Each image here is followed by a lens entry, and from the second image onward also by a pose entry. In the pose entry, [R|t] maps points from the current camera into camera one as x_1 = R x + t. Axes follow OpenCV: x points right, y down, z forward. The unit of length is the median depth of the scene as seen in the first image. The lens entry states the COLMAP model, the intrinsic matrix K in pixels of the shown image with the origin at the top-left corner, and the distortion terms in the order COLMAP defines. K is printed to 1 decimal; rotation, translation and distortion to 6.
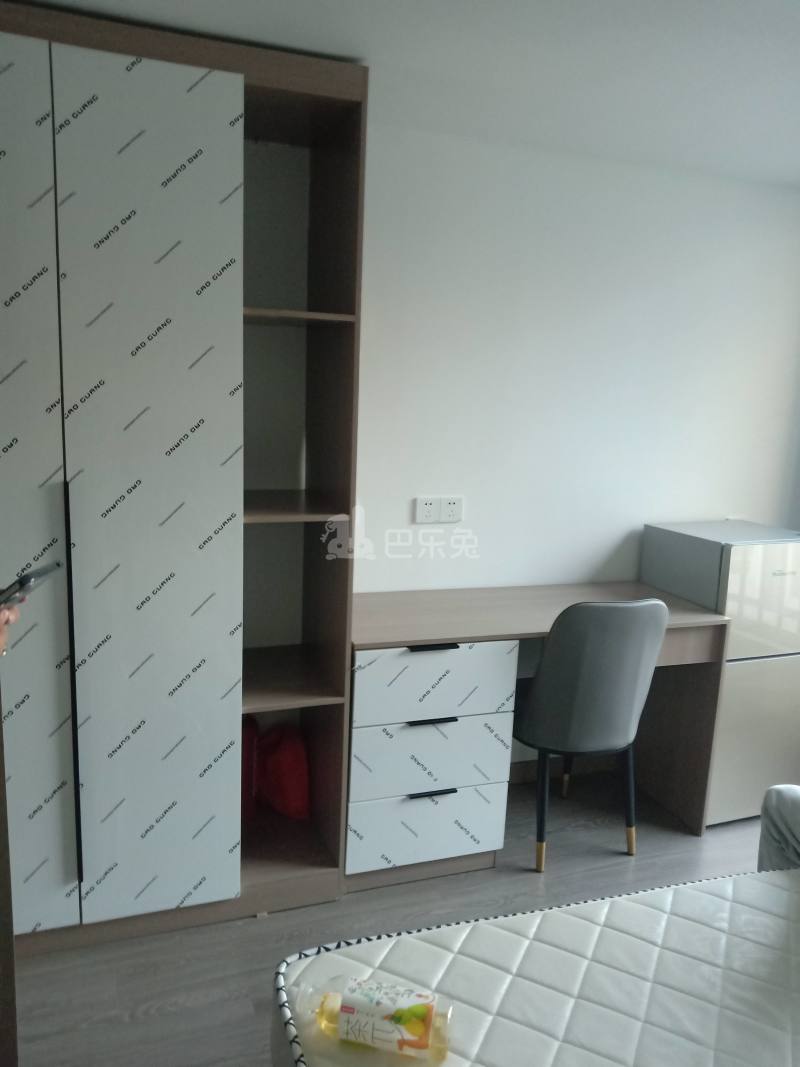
lens RADIAL K [[850.6, 0, 385.8], [0, 850.6, 534.5], [0, 0, 1]] dist [0.074229, -0.130948]
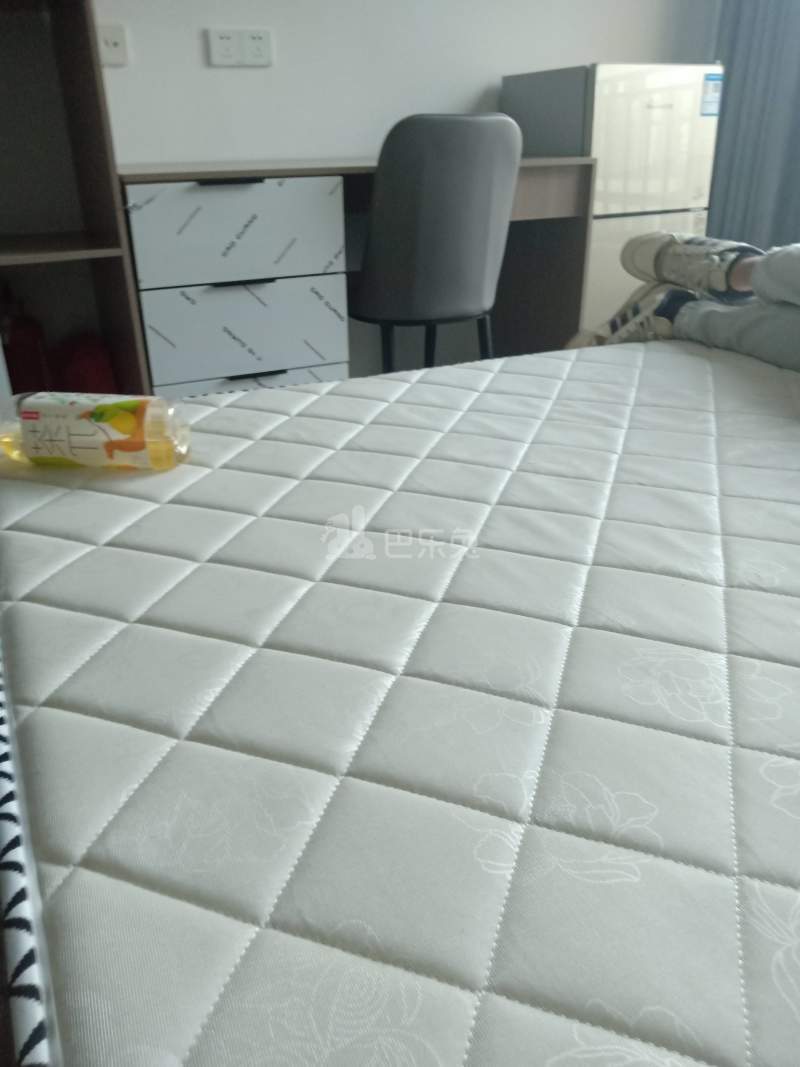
lens RADIAL K [[870.5, 0, 400.0], [0, 870.5, 533.5], [0, 0, 1]] dist [0.053412, -0.005539]
pose [[0.988386, -0.112093, 0.102610, 0.089272], [0.081299, 0.960497, 0.266151, 0.237136], [-0.128390, -0.254718, 0.958454, 0.106910]]
